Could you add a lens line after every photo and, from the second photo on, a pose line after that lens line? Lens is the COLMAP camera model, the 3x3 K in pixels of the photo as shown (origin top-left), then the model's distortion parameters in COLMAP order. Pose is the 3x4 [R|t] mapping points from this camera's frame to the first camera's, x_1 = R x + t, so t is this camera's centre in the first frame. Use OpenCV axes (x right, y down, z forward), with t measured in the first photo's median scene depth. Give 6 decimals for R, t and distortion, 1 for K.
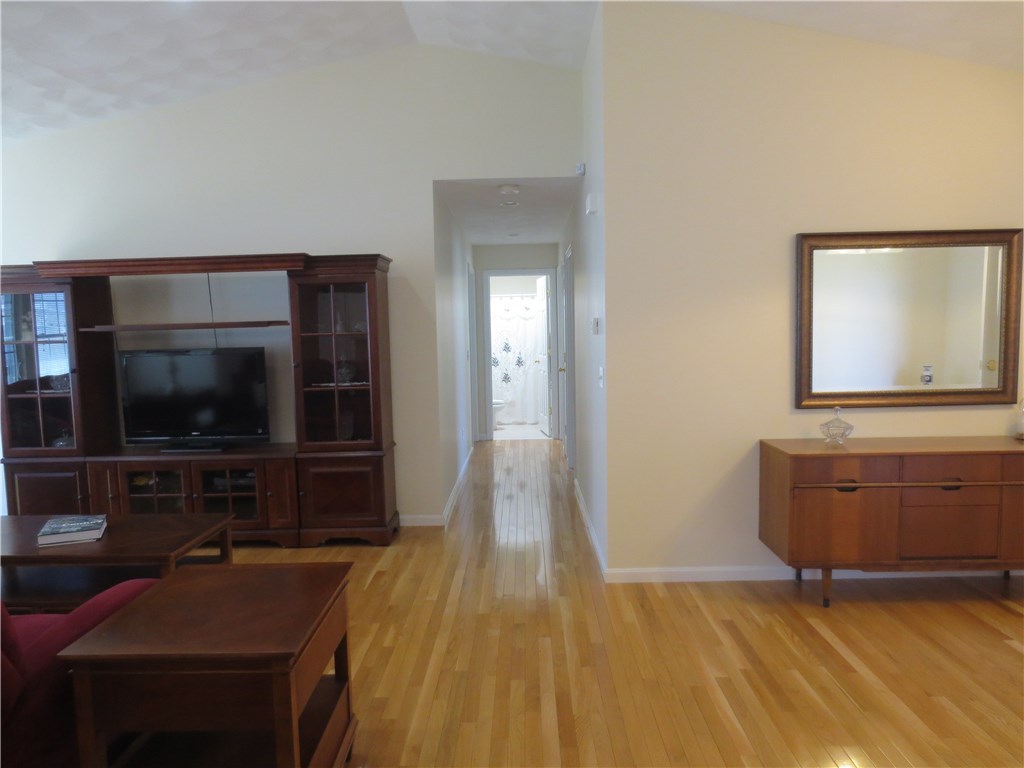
lens RADIAL K [[722.7, 0, 512.0], [0, 722.7, 384.0], [0, 0, 1]] dist [-0.045739, 0.032469]
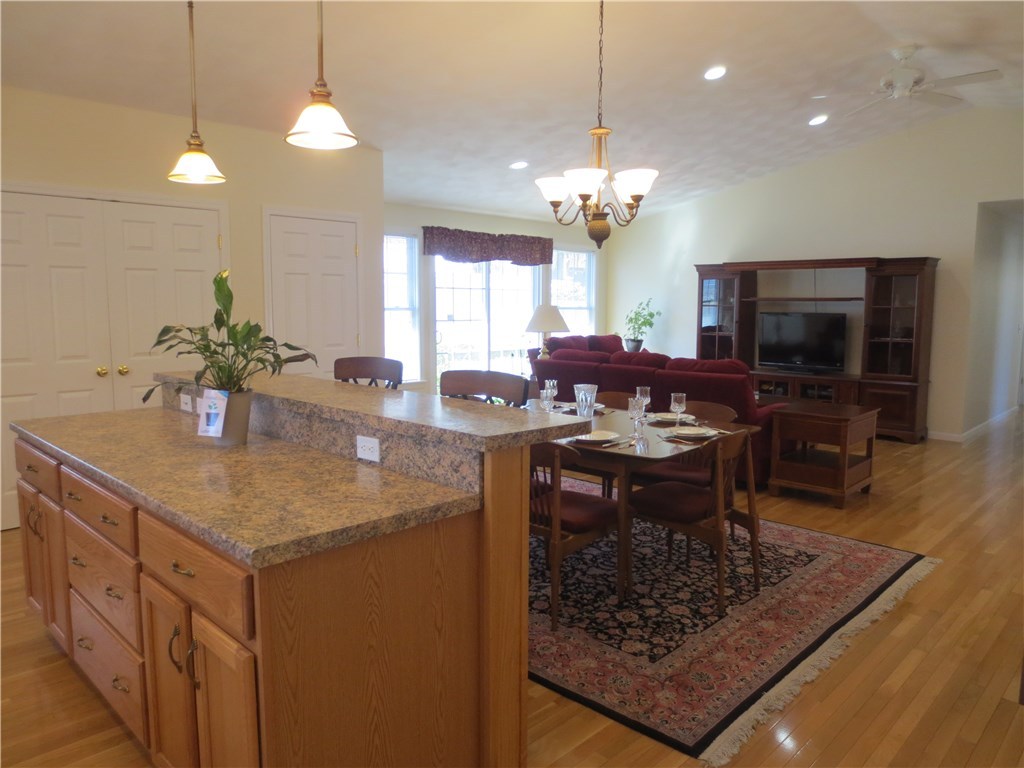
lens RADIAL K [[722.7, 0, 512.0], [0, 722.7, 384.0], [0, 0, 1]] dist [-0.045739, 0.032469]
pose [[0.725413, 0.103386, -0.680505, 0.233788], [-0.072990, 0.994635, 0.073304, 0.045100], [0.684433, -0.003505, 0.729068, -0.724054]]
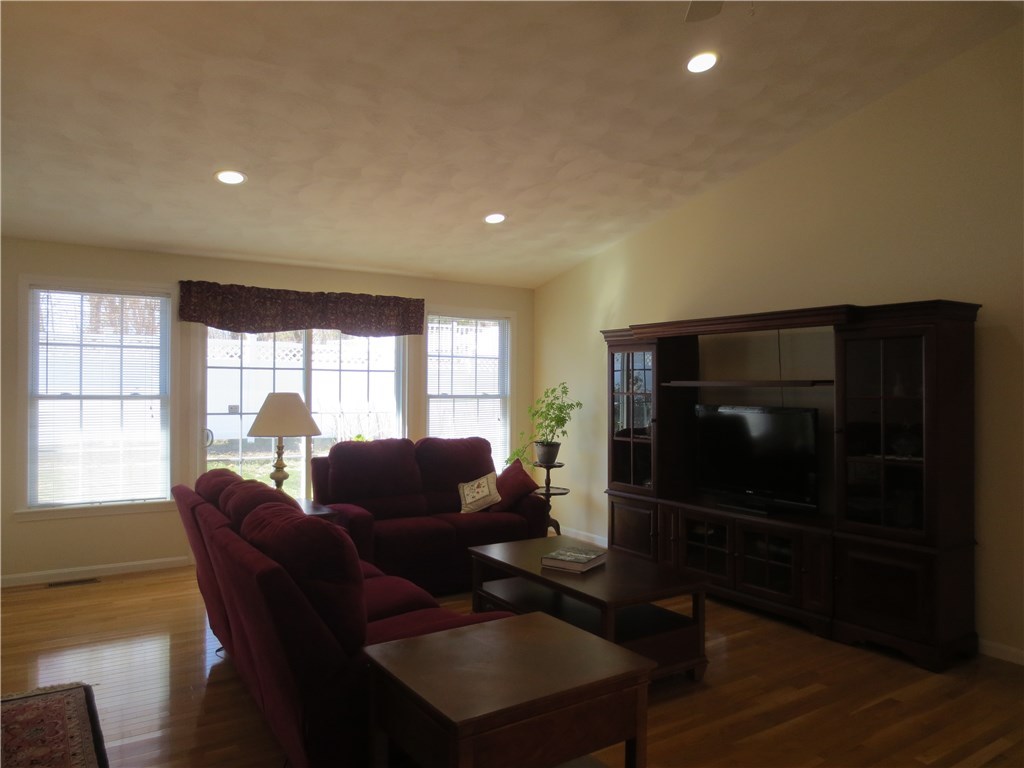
lens RADIAL K [[722.7, 0, 512.0], [0, 722.7, 384.0], [0, 0, 1]] dist [-0.045739, 0.032469]
pose [[0.566505, 0.023291, -0.823729, 0.192081], [-0.081777, 0.996255, -0.028072, -0.025332], [0.819990, 0.083265, 0.566289, 0.165579]]
